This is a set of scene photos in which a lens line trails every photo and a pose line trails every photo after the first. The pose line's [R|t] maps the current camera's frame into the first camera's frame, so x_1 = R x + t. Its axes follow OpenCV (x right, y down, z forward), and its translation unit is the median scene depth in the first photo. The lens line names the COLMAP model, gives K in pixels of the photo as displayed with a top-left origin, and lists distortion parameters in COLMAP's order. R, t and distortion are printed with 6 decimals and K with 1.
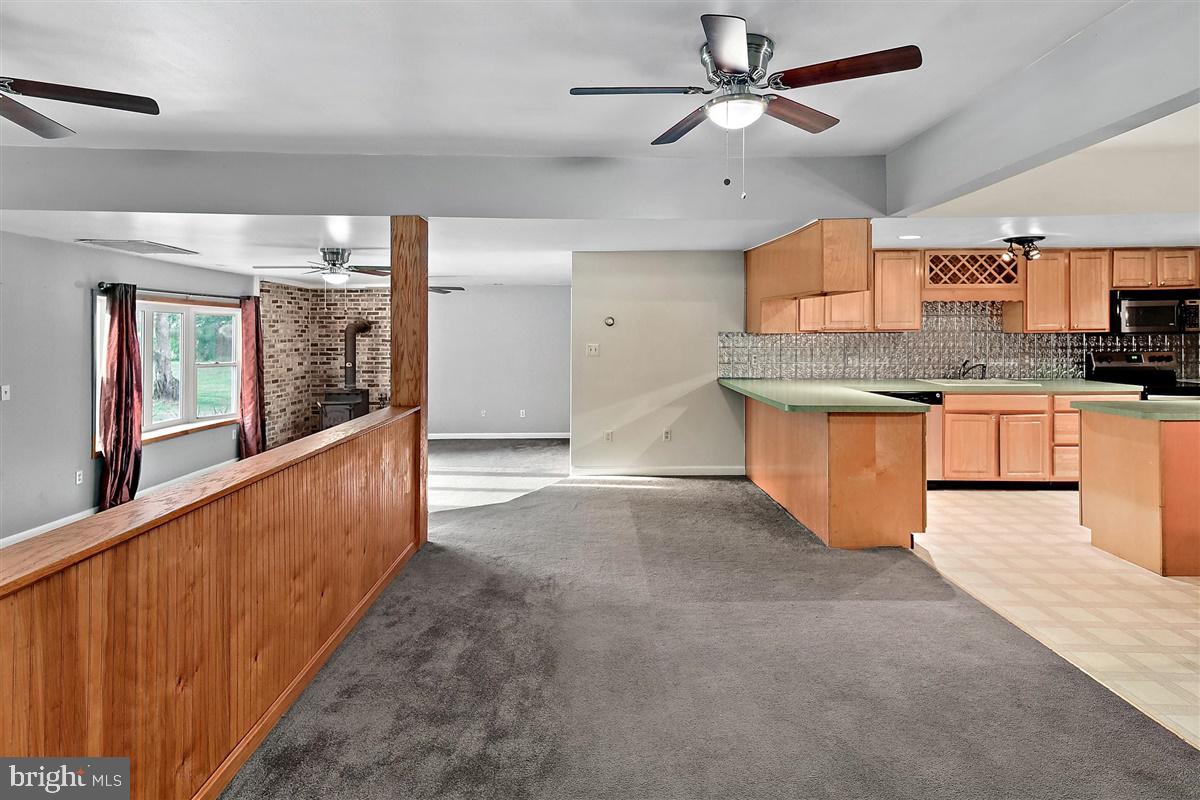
lens RADIAL K [[648.6, 0, 599.4], [0, 648.6, 341.0], [0, 0, 1]] dist [0.024986, 0.000942]
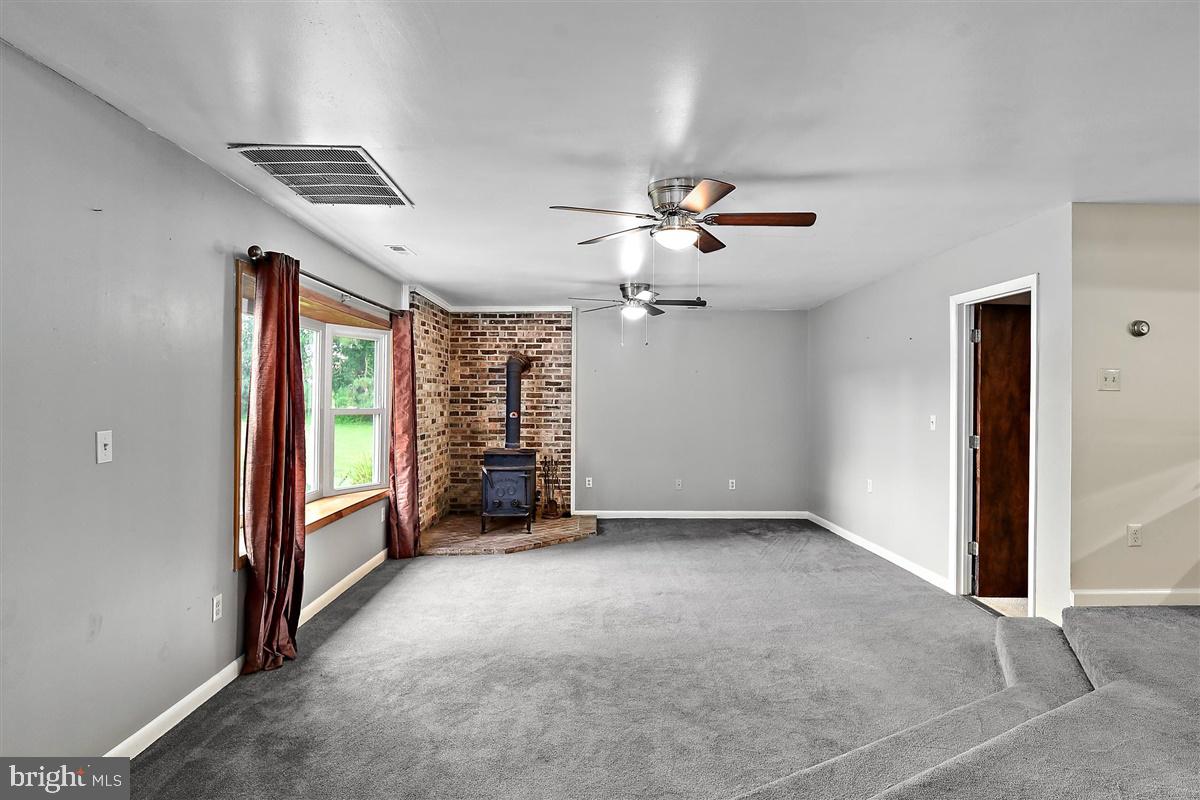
lens RADIAL K [[642.4, 0, 593.4], [0, 642.4, 402.0], [0, 0, 1]] dist [0.001415, -0.000157]
pose [[0.999974, 0.005757, -0.004277, -0.297982], [-0.005778, 0.999971, -0.004900, 0.025304], [0.004249, 0.004924, 0.999979, 0.296528]]
